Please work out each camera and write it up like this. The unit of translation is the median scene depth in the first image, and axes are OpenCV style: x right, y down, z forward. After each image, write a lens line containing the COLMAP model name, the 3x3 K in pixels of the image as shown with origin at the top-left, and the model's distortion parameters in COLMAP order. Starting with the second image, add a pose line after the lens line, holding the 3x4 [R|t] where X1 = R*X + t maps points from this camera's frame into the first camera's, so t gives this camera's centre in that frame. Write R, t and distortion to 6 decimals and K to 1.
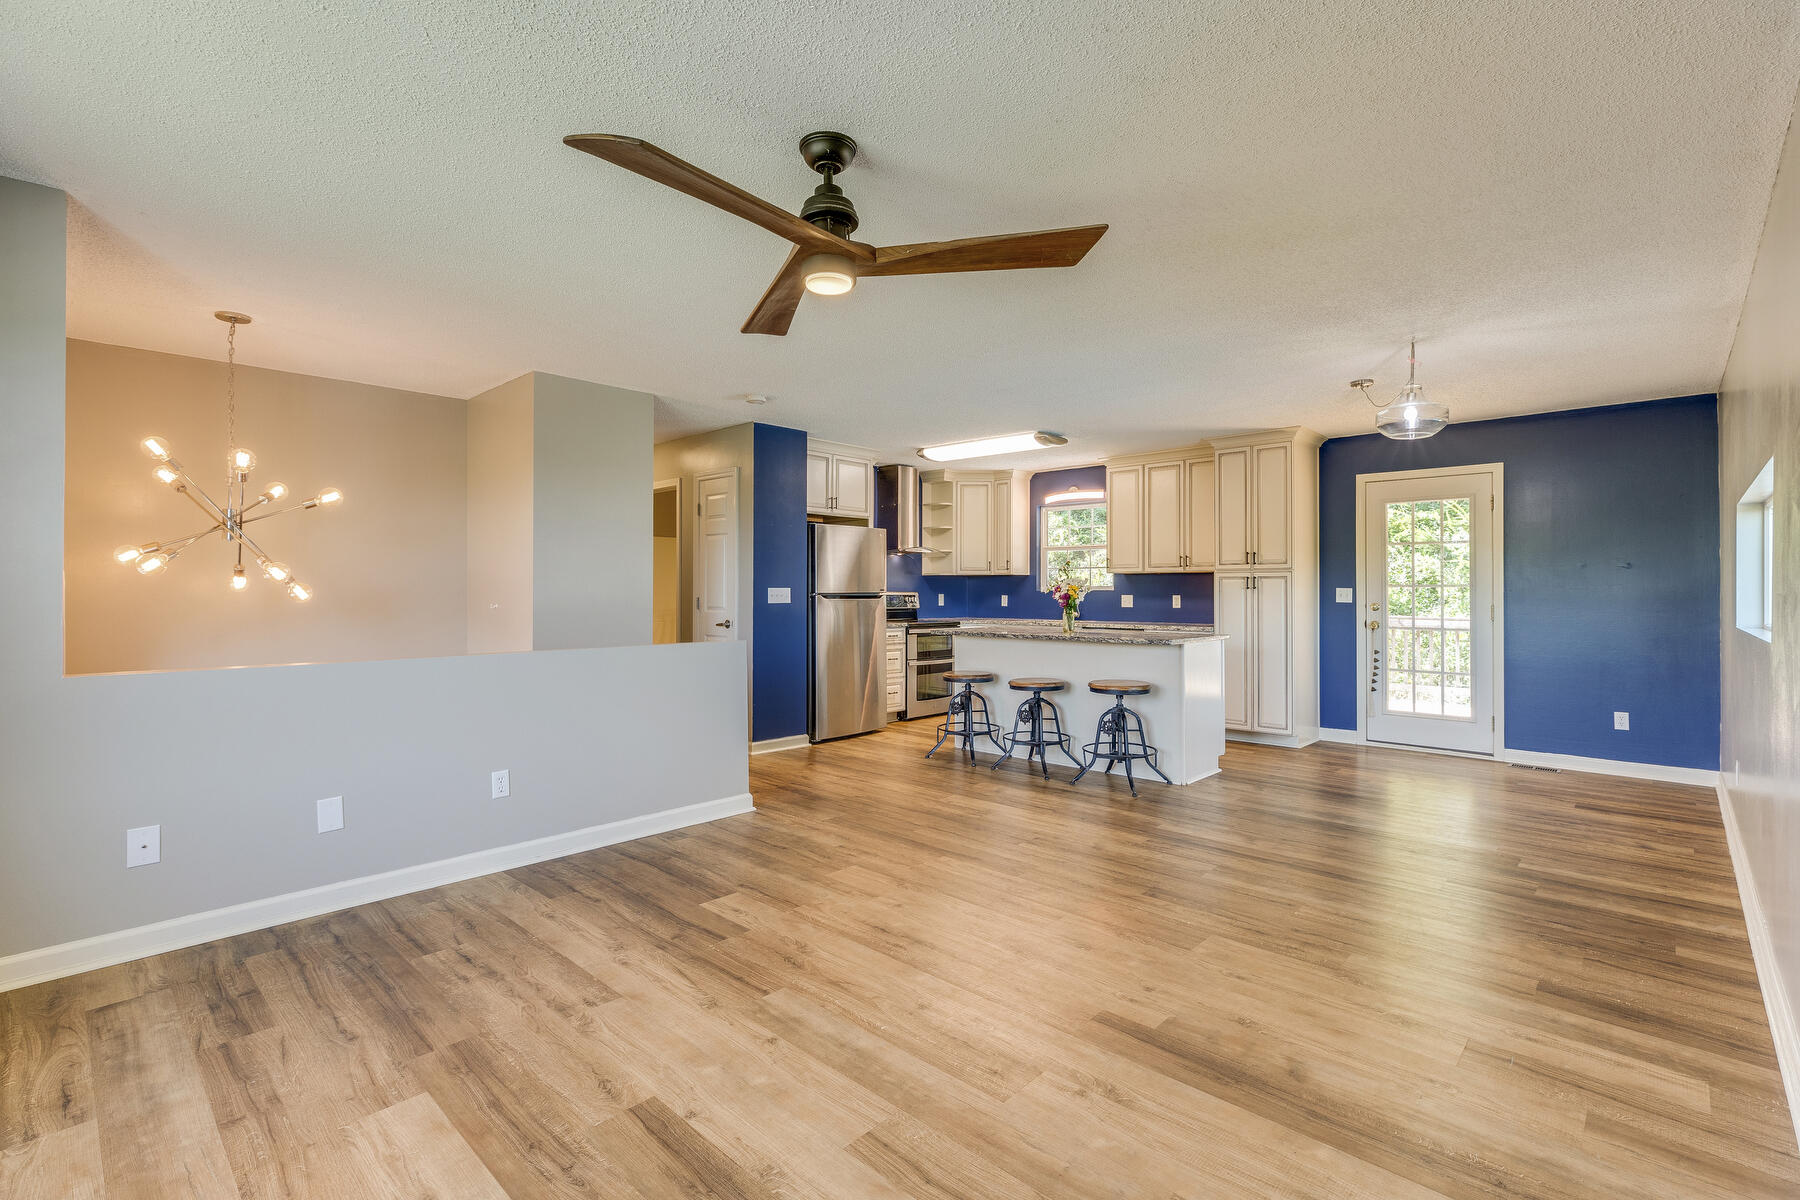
lens RADIAL K [[814.1, 0, 897.4], [0, 814.1, 586.4], [0, 0, 1]] dist [0.001308, 0.000218]
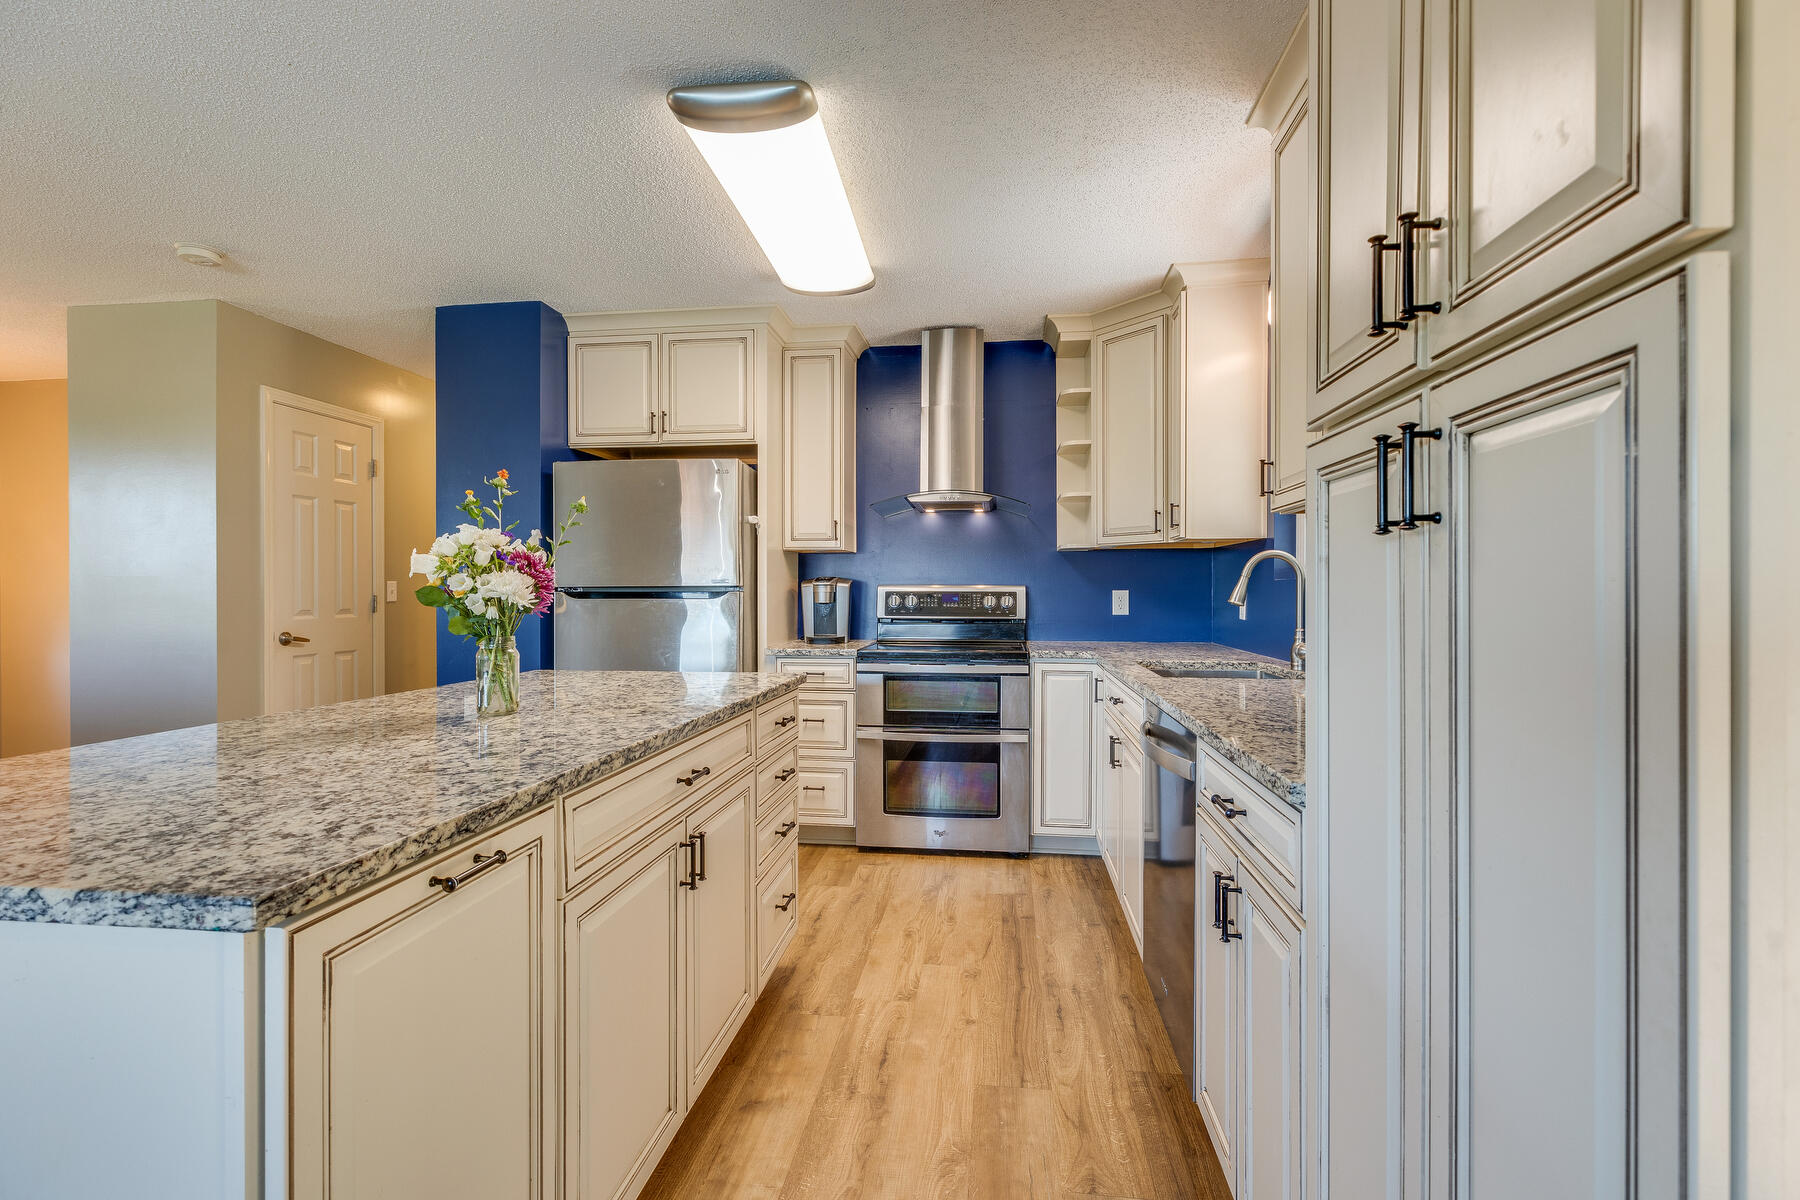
lens RADIAL K [[806.4, 0, 900.0], [0, 806.4, 595.3], [0, 0, 1]] dist [0.002831, 0.000507]
pose [[0.589032, 0.003337, -0.808102, 0.481009], [0.007220, 0.999930, 0.009392, 0.010103], [0.808077, -0.011367, 0.588967, 0.858064]]
